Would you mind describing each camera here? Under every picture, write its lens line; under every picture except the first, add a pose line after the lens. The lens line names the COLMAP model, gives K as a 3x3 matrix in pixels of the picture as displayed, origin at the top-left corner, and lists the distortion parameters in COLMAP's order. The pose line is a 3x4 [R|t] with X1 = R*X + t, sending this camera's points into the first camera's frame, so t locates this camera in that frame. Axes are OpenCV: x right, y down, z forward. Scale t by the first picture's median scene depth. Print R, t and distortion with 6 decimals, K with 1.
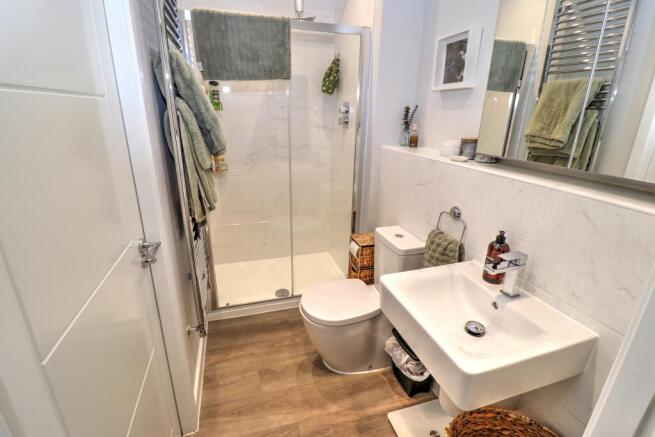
lens RADIAL K [[305.1, 0, 323.3], [0, 305.1, 214.0], [0, 0, 1]] dist [-0.009861, -0.002745]
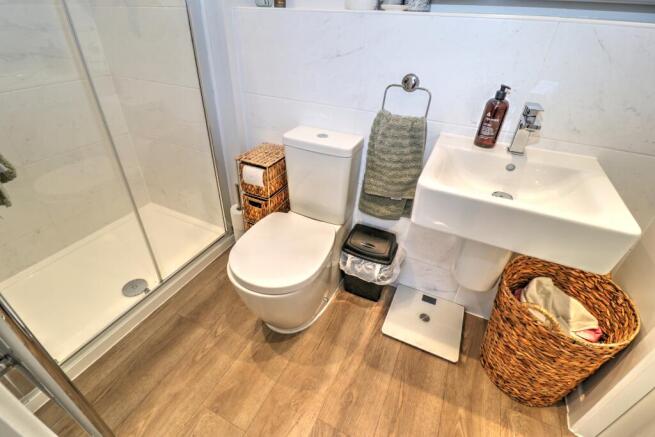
lens RADIAL K [[305.1, 0, 326.4], [0, 305.1, 212.7], [0, 0, 1]] dist [-0.009861, -0.002745]
pose [[0.674635, -0.399820, 0.620493, -0.299025], [0.216047, 0.910745, 0.351948, -0.017324], [-0.705827, -0.103381, 0.700800, 0.476134]]
